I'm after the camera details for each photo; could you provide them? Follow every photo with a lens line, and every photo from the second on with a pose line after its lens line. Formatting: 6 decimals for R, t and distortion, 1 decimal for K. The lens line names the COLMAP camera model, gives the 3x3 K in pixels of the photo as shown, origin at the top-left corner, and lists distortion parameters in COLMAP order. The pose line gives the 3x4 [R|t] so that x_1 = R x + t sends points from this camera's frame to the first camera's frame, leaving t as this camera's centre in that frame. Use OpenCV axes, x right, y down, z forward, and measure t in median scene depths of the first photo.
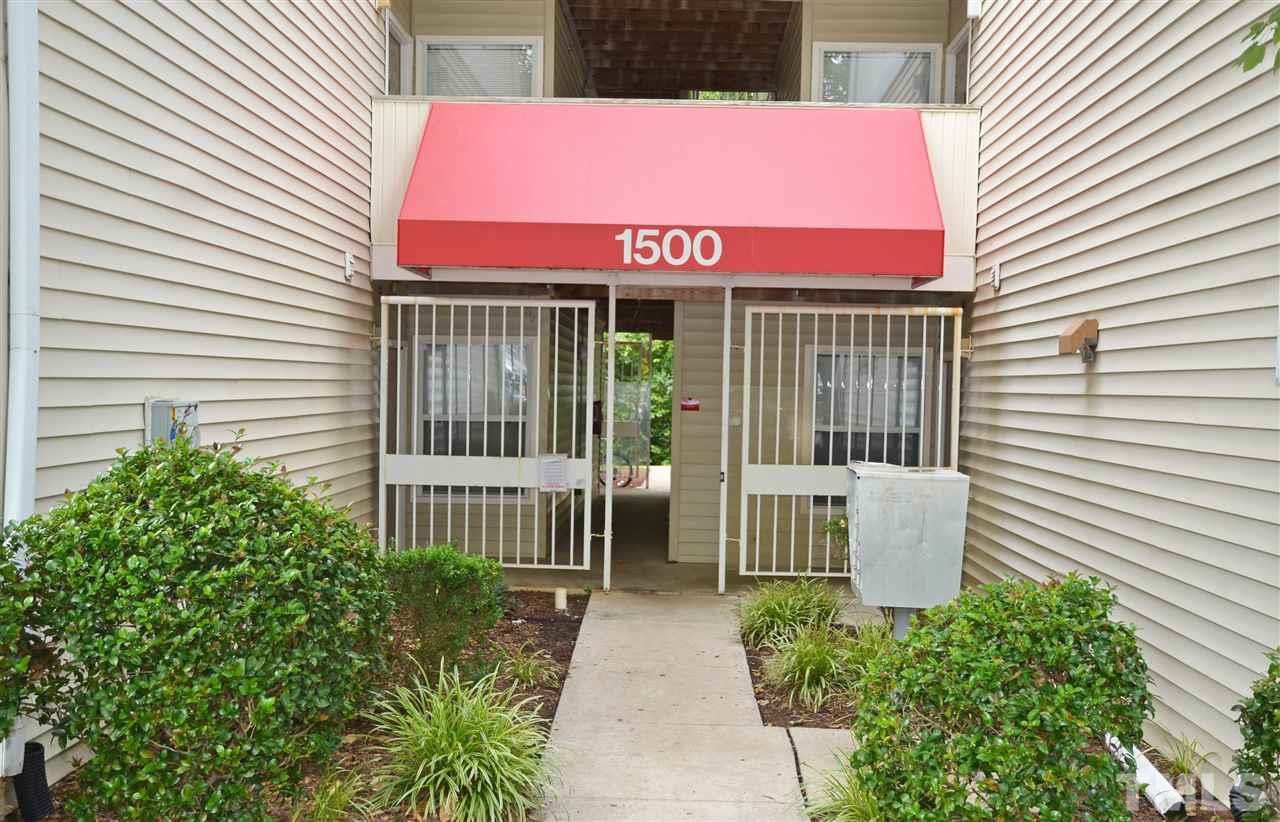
lens RADIAL K [[1225.2, 0, 640.0], [0, 1225.2, 411.0], [0, 0, 1]] dist [0.011680, 0.010481]
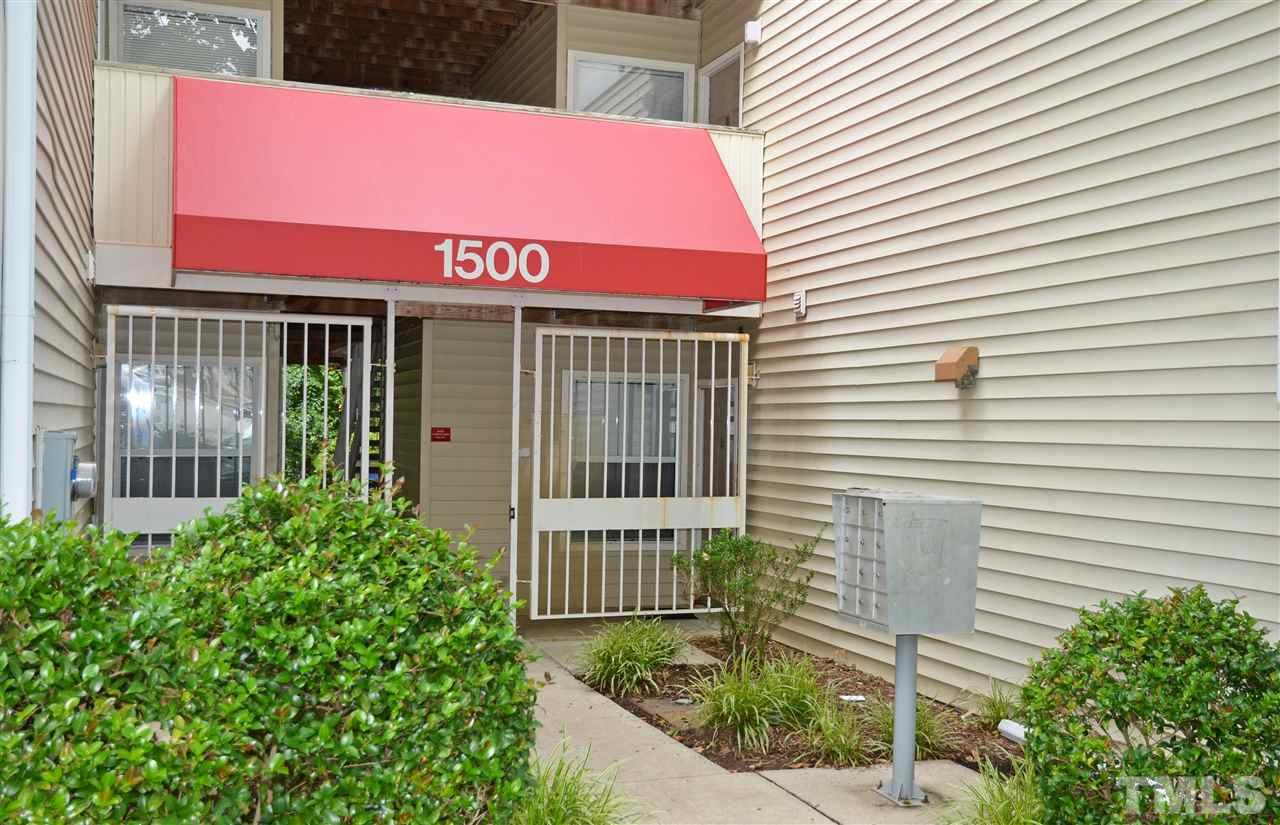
lens RADIAL K [[1311.0, 0, 640.0], [0, 1311.0, 412.5], [0, 0, 1]] dist [-0.017327, 0.002588]
pose [[0.926958, -0.002505, 0.375157, -0.212582], [0.010175, 0.999778, -0.018465, -0.002420], [-0.375027, 0.020933, 0.926778, 0.057492]]
